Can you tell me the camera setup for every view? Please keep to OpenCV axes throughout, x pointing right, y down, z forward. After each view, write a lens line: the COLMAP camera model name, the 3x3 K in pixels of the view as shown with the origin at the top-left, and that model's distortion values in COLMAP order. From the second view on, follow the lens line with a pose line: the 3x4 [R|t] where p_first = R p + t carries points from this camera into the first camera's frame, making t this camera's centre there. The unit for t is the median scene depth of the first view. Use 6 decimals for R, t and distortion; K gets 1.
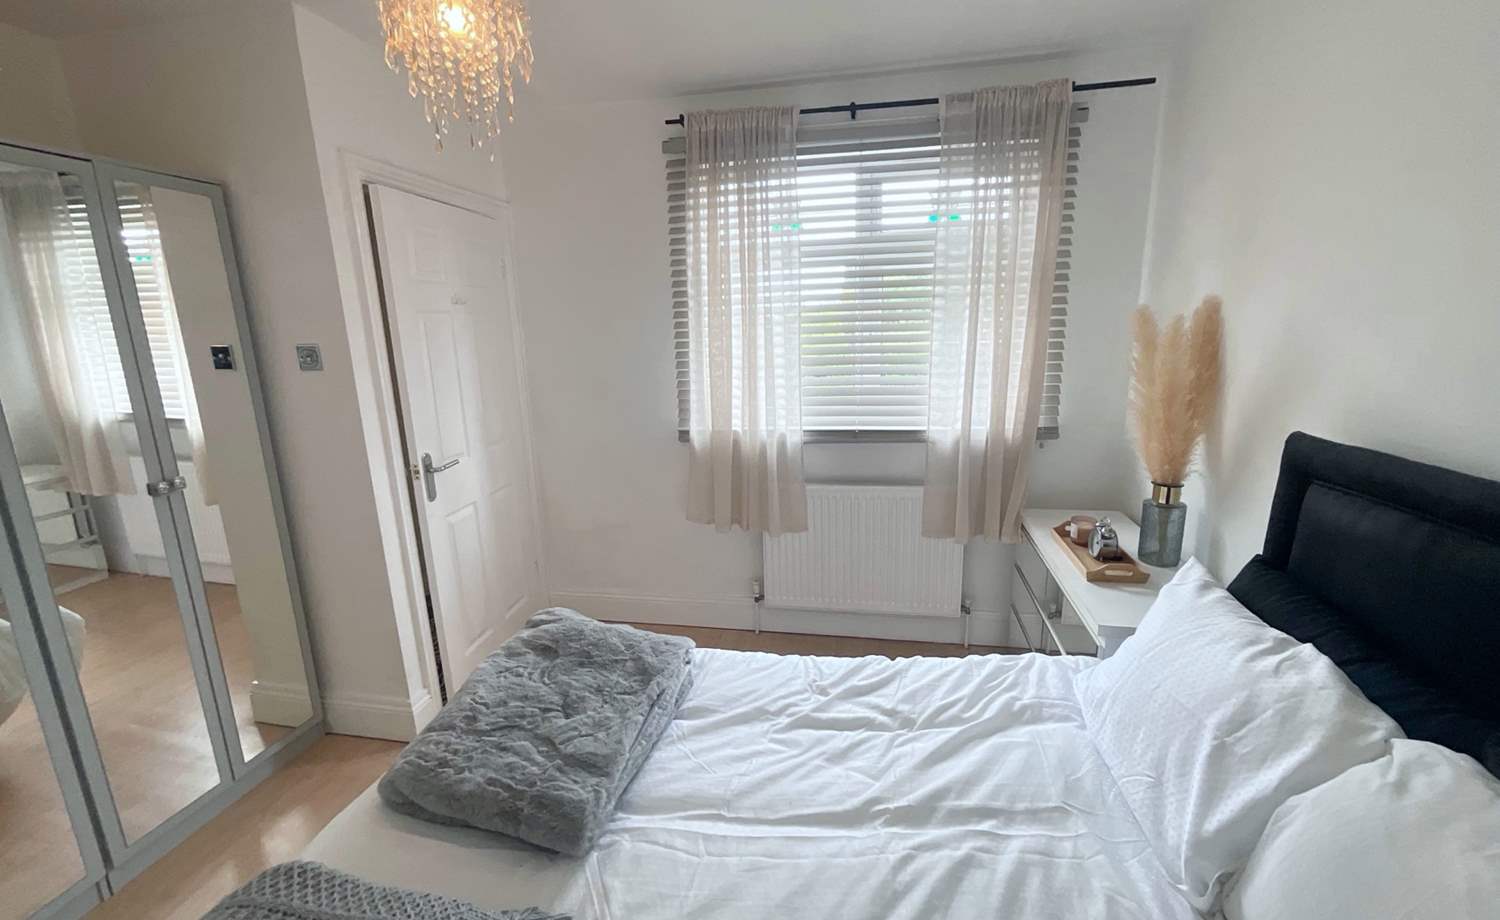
lens RADIAL K [[609.7, 0, 753.2], [0, 609.7, 459.5], [0, 0, 1]] dist [-0.000403, 0.001745]
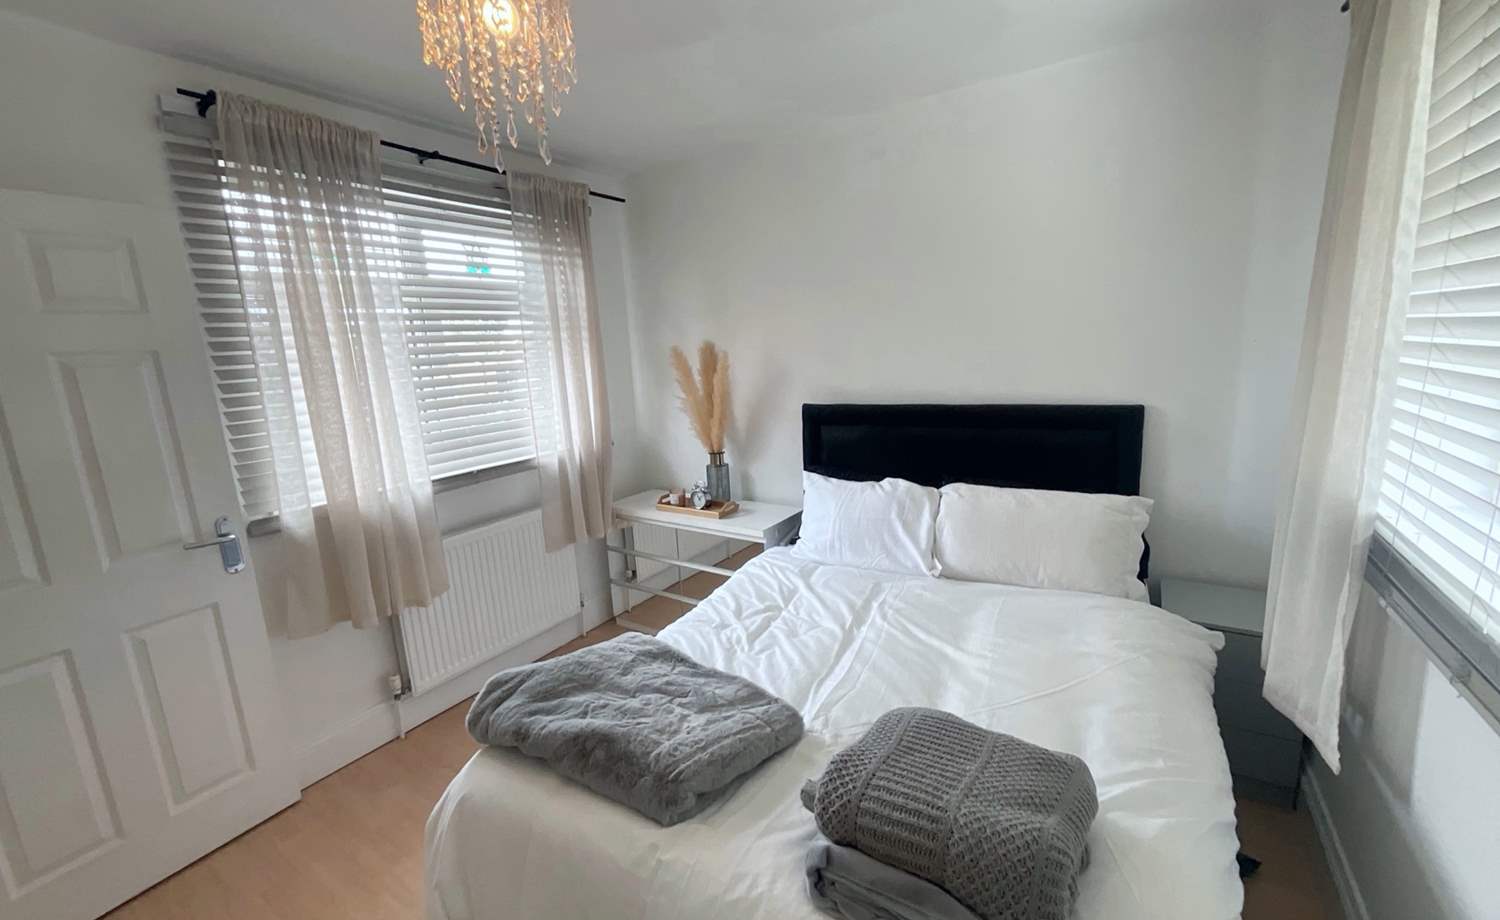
lens RADIAL K [[609.7, 0, 749.2], [0, 609.7, 461.9], [0, 0, 1]] dist [-0.000403, 0.001745]
pose [[0.364969, -0.172136, 0.914968, -0.631461], [0.239075, 0.967133, 0.086587, -0.044986], [-0.899801, 0.187144, 0.394127, 0.214397]]
